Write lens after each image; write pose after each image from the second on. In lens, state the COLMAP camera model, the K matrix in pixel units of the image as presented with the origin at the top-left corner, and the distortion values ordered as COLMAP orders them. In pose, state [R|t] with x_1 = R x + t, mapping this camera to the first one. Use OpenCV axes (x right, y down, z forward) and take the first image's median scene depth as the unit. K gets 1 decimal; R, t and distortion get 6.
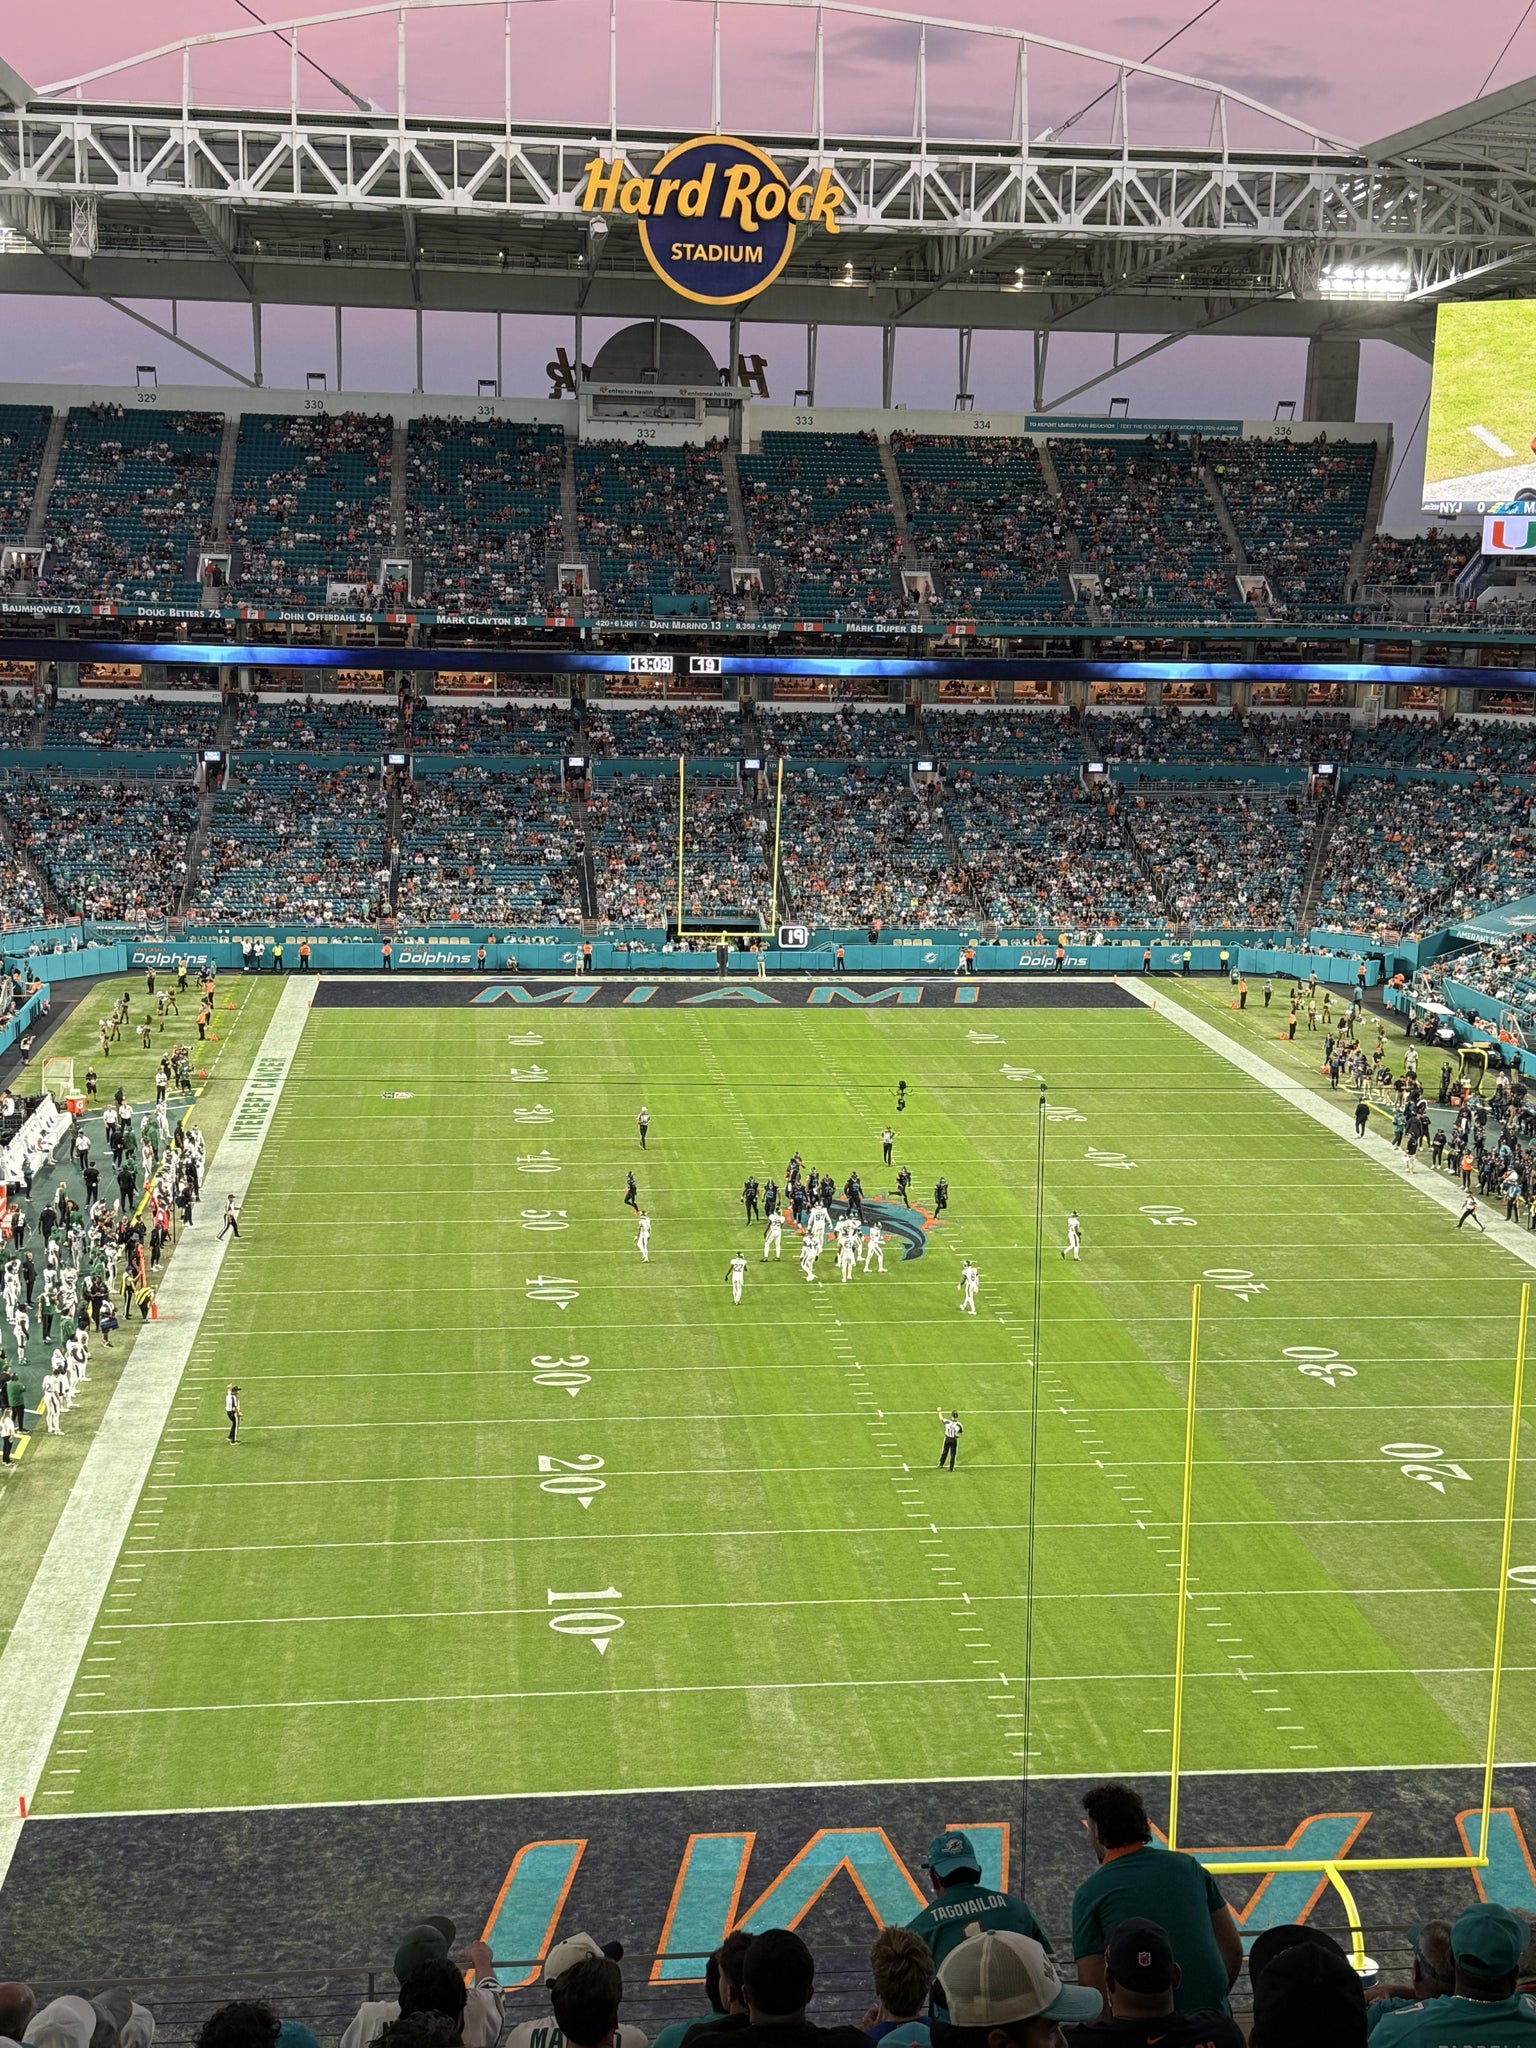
lens RADIAL K [[2529.6, 0, 772.2], [0, 2529.6, 1026.6], [0, 0, 1]] dist [0.222006, -0.593157]
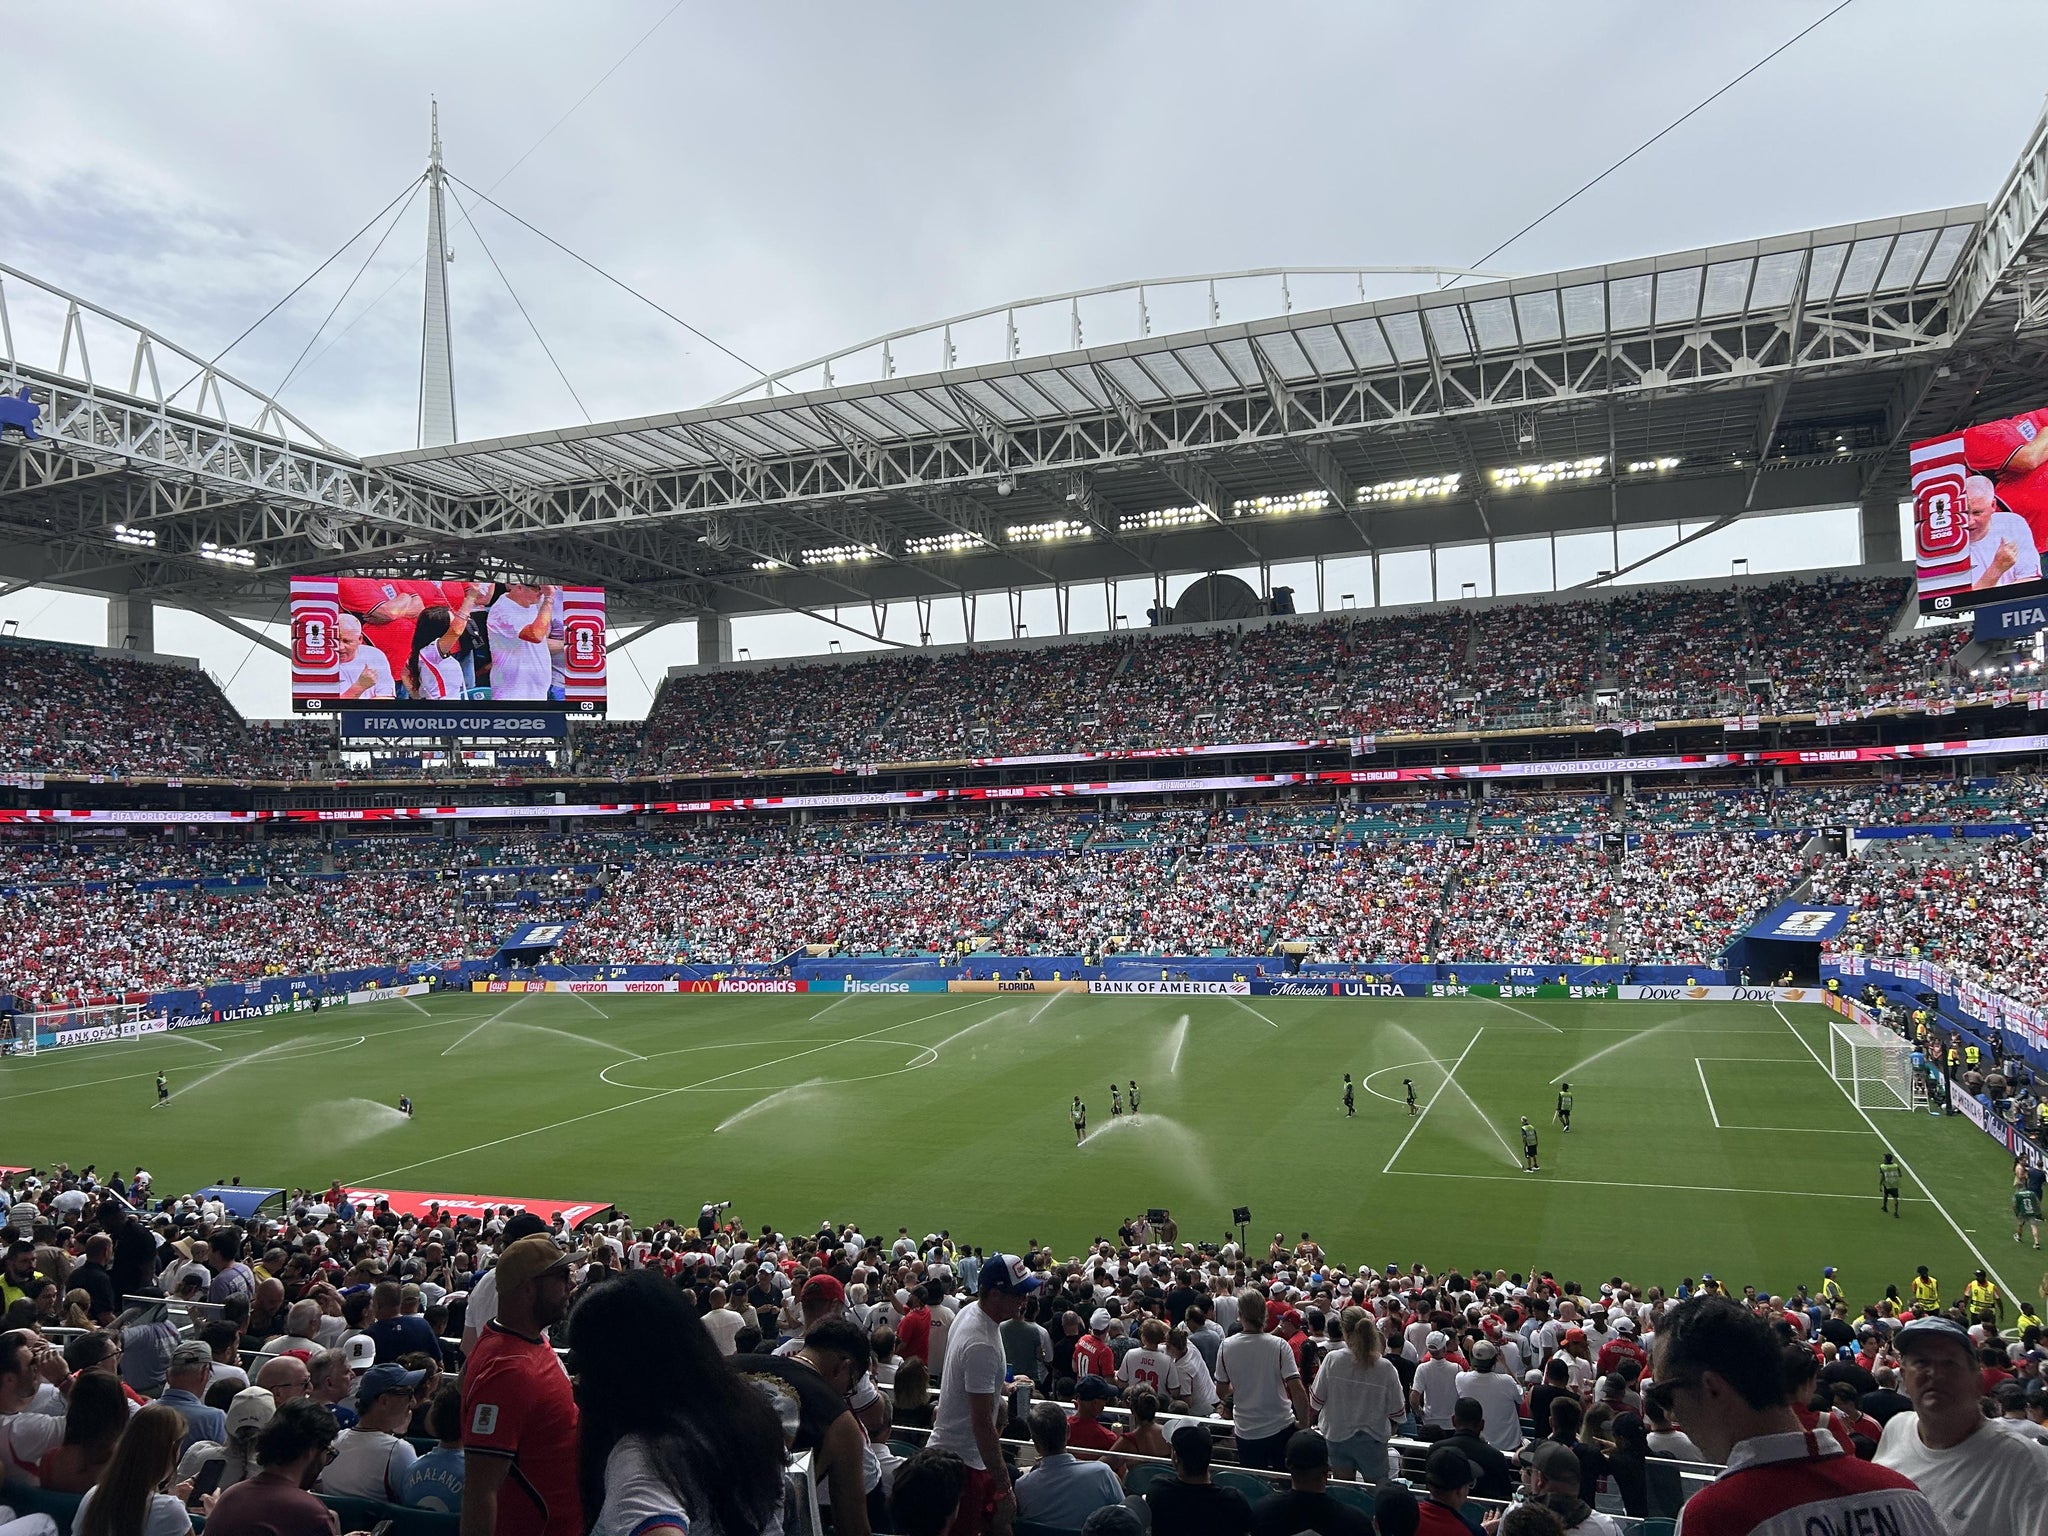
lens RADIAL K [[1532.2, 0, 1013.5], [0, 1532.2, 782.0], [0, 0, 1]] dist [0.071251, -0.079598]
pose [[0.473142, -0.001443, 0.880985, -0.344902], [0.204782, 0.972788, -0.108387, 0.024187], [-0.856855, 0.231693, 0.460562, 0.243712]]
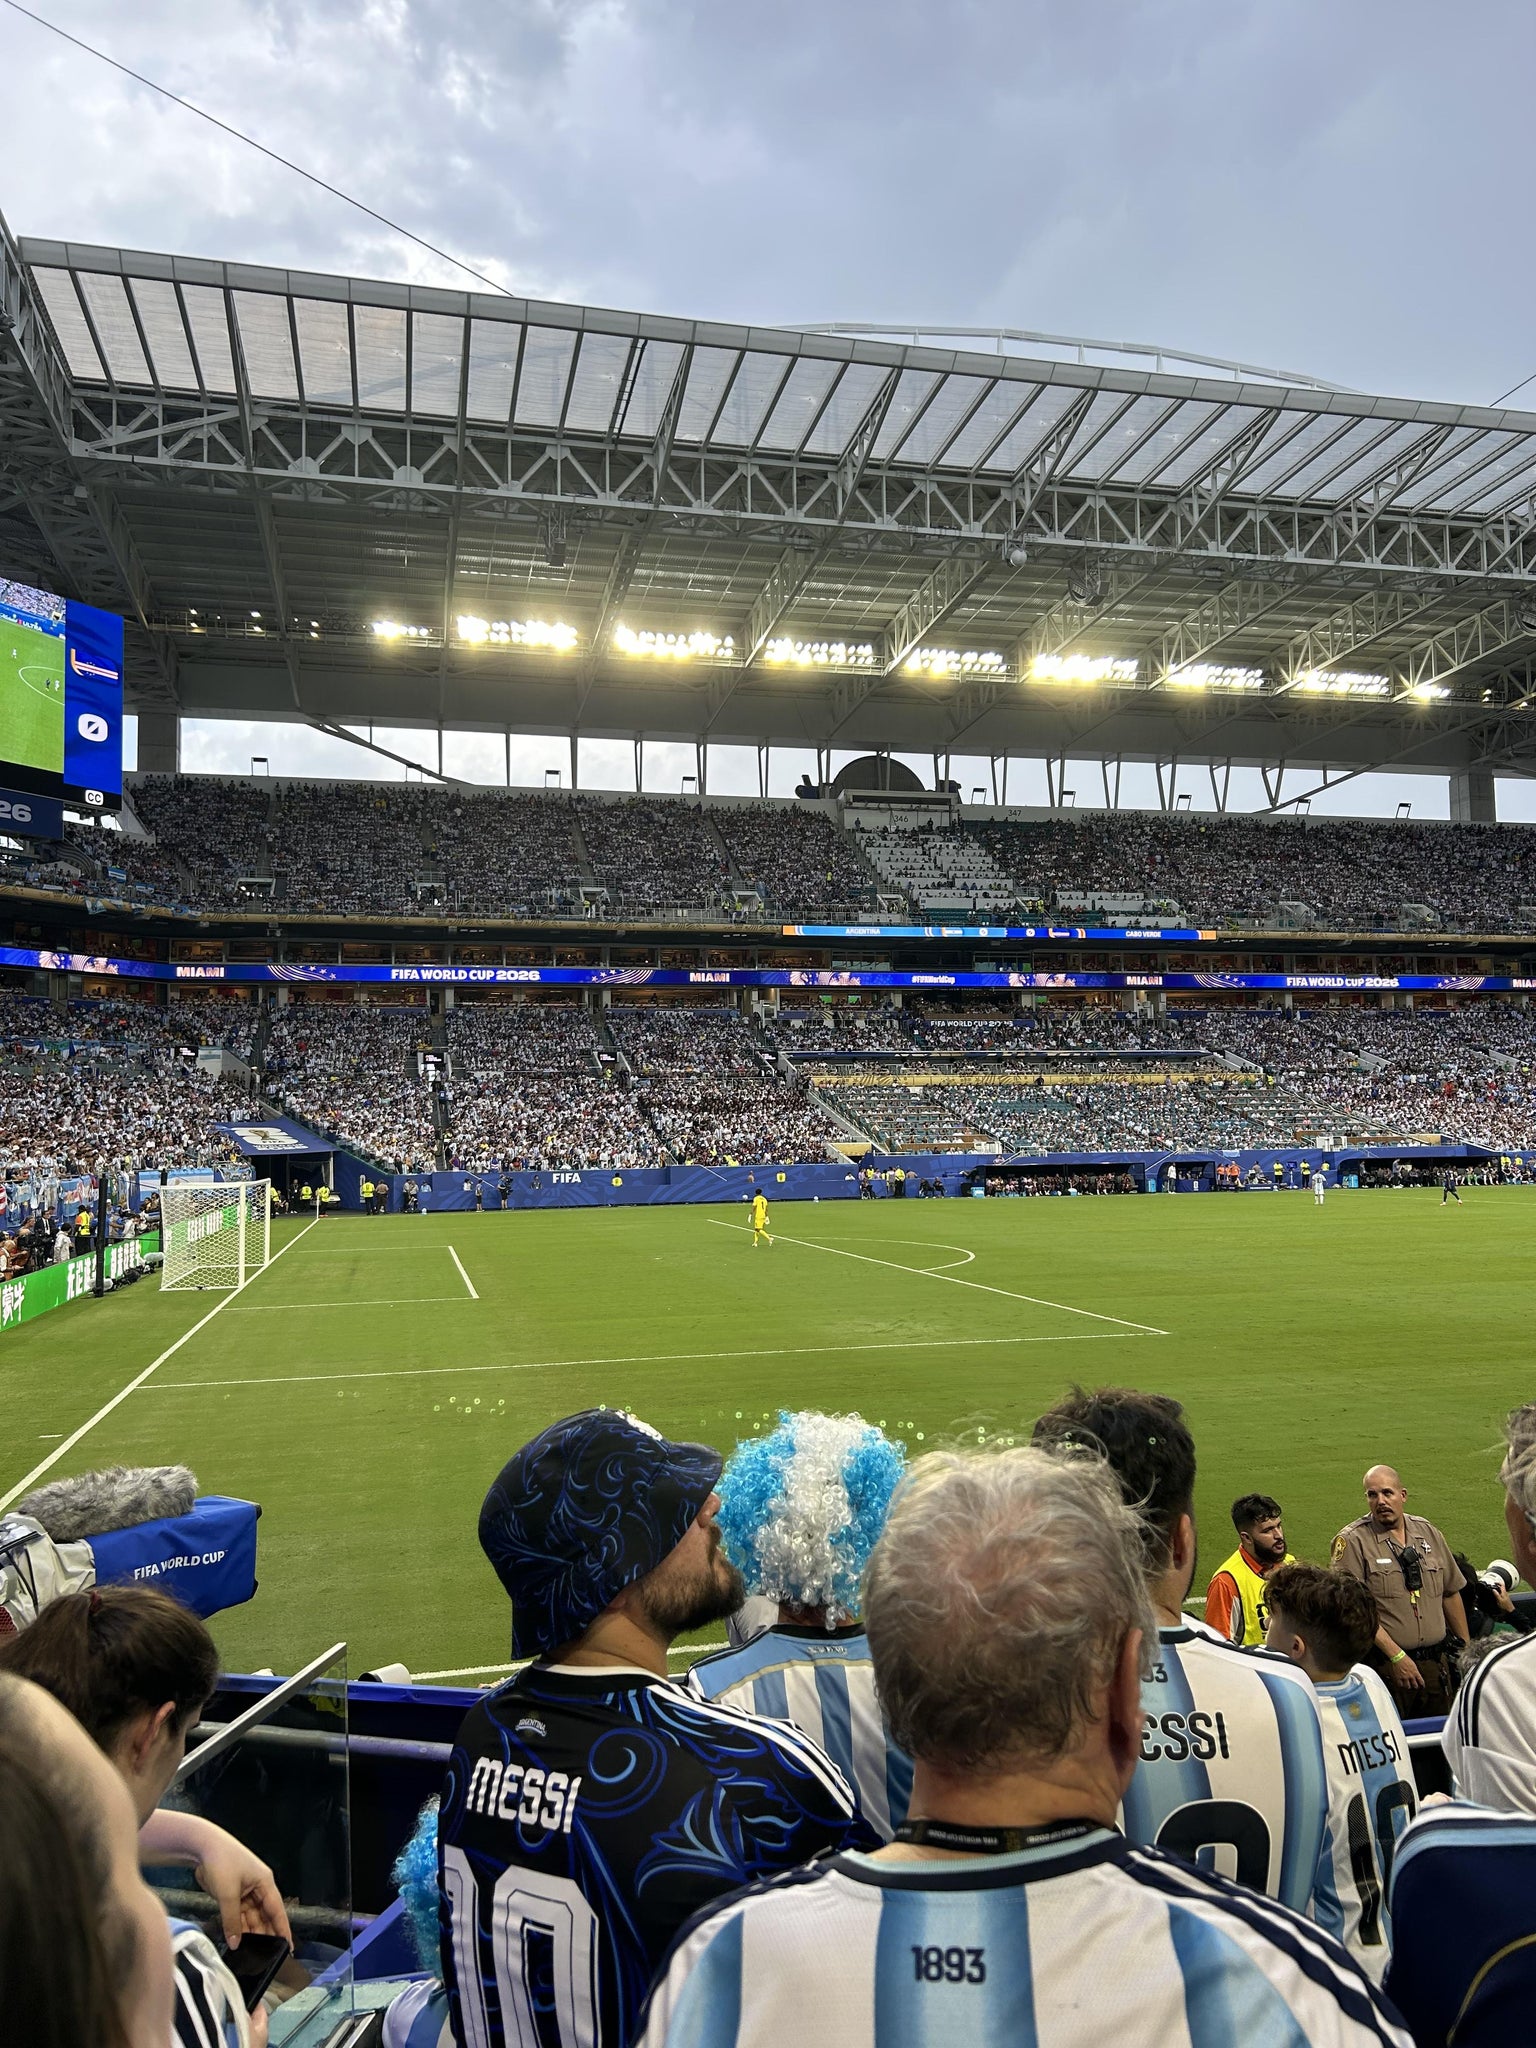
lens RADIAL K [[1532.2, 0, 783.6], [0, 1532.2, 1037.9], [0, 0, 1]] dist [0.071251, -0.079598]
pose [[-0.127479, 0.046522, 0.990750, -0.244001], [0.199871, 0.979612, -0.020282, -0.025575], [-0.971494, 0.195436, -0.134179, 0.753502]]
